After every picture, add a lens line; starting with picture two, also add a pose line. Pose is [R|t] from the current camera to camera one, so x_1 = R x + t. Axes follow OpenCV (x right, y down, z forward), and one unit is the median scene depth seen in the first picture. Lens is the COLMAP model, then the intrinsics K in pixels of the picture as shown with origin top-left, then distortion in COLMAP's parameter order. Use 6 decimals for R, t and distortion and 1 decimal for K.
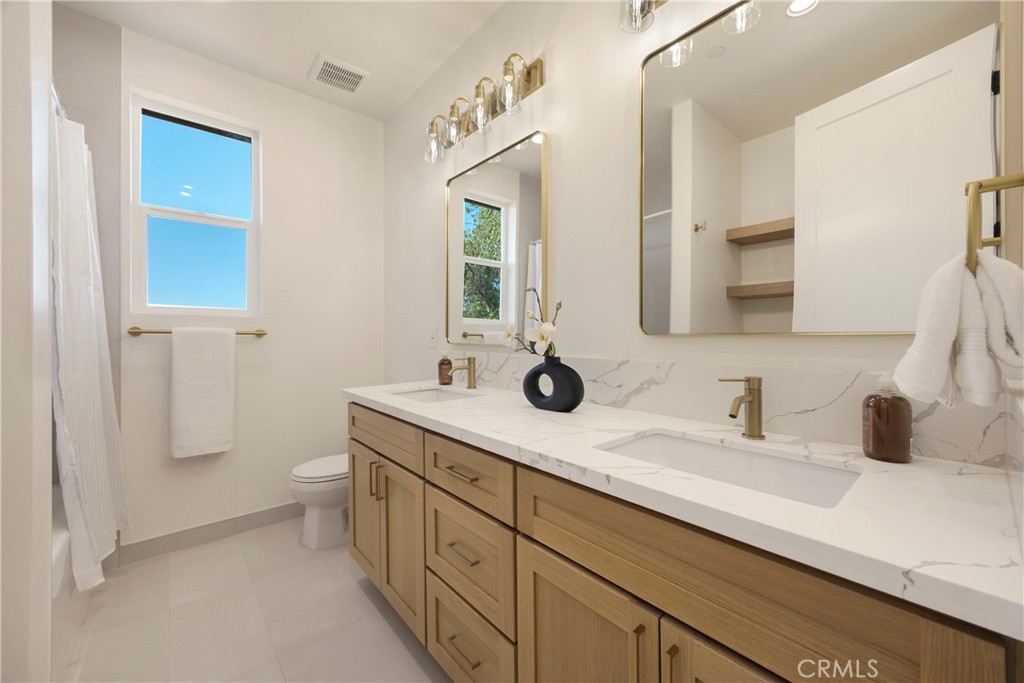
lens RADIAL K [[393.0, 0, 513.6], [0, 393.0, 338.2], [0, 0, 1]] dist [-0.010112, 0.000263]
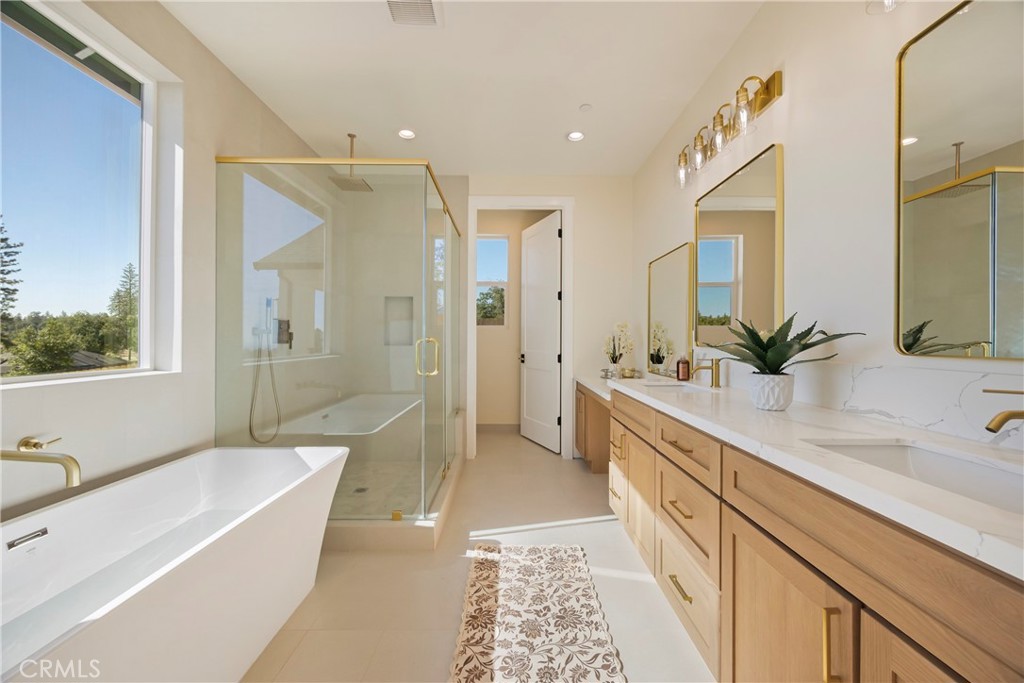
lens RADIAL K [[418.9, 0, 516.0], [0, 418.9, 342.6], [0, 0, 1]] dist [0.000901, 0.000181]
pose [[0.763520, 0.005334, -0.645763, 0.258378], [-0.005010, 0.999985, 0.002336, 0.005936], [0.645765, 0.001451, 0.763535, -0.295701]]
